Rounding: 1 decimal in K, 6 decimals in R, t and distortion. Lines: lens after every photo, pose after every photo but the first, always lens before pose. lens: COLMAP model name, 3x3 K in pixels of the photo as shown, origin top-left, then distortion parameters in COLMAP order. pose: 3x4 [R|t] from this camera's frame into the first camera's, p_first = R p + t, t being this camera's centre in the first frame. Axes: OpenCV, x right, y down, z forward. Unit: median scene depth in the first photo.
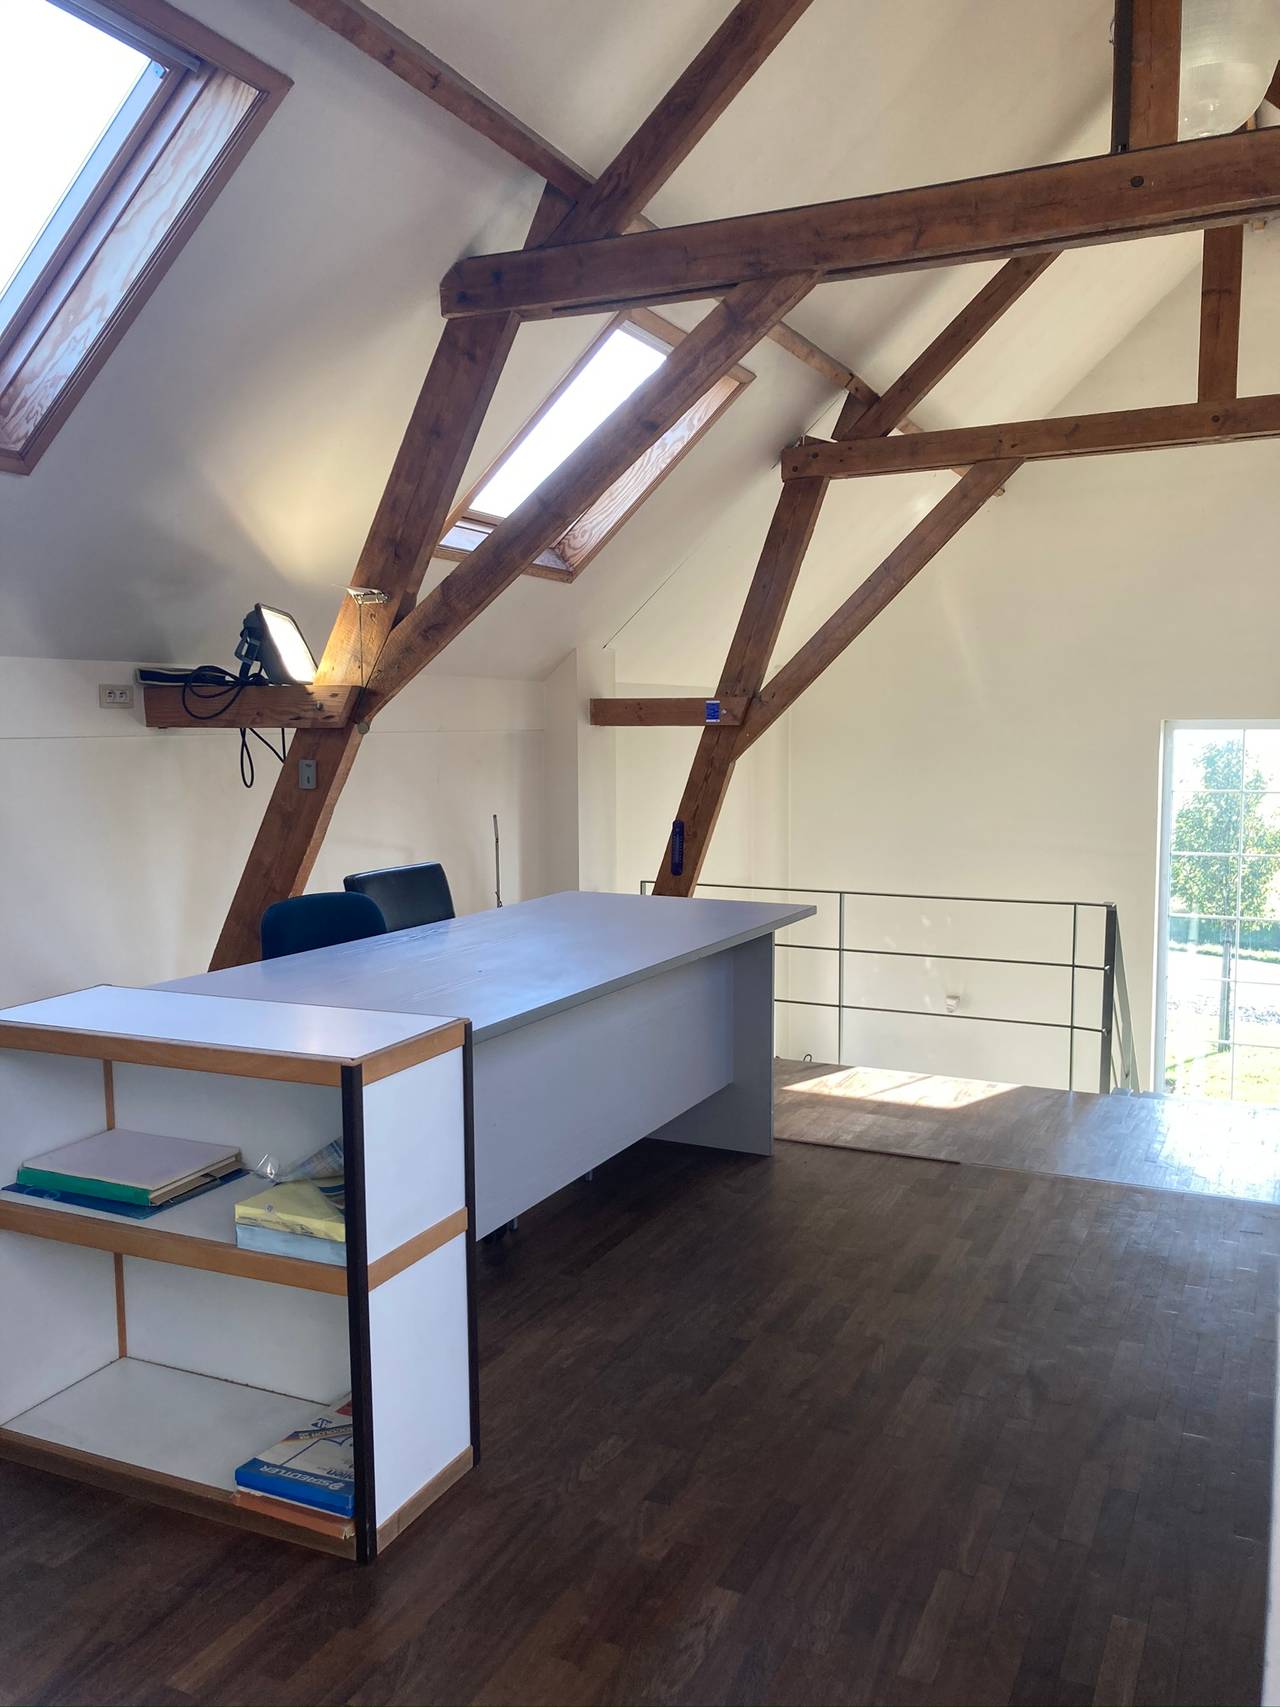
lens RADIAL K [[1397.3, 0, 640.0], [0, 1397.3, 853.5], [0, 0, 1]] dist [0.034037, -0.025445]
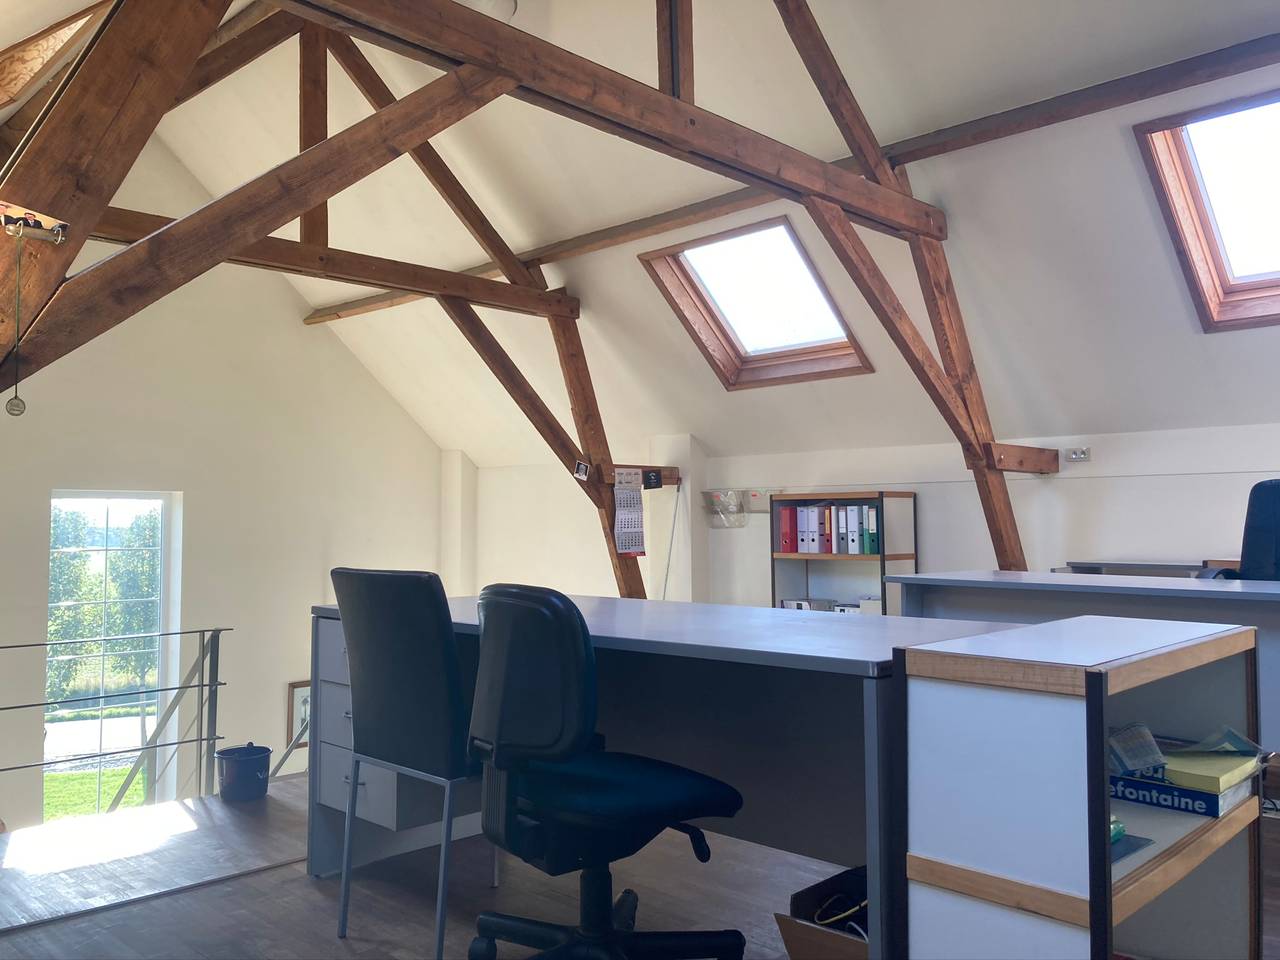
lens RADIAL K [[1048.0, 0, 624.3], [0, 1048.0, 456.9], [0, 0, 1]] dist [0.124854, -0.235346]
pose [[0.326371, 0.065241, 0.942988, -0.457501], [0.089628, 0.990985, -0.099582, 0.012799], [-0.940983, 0.117018, 0.317581, 0.413354]]
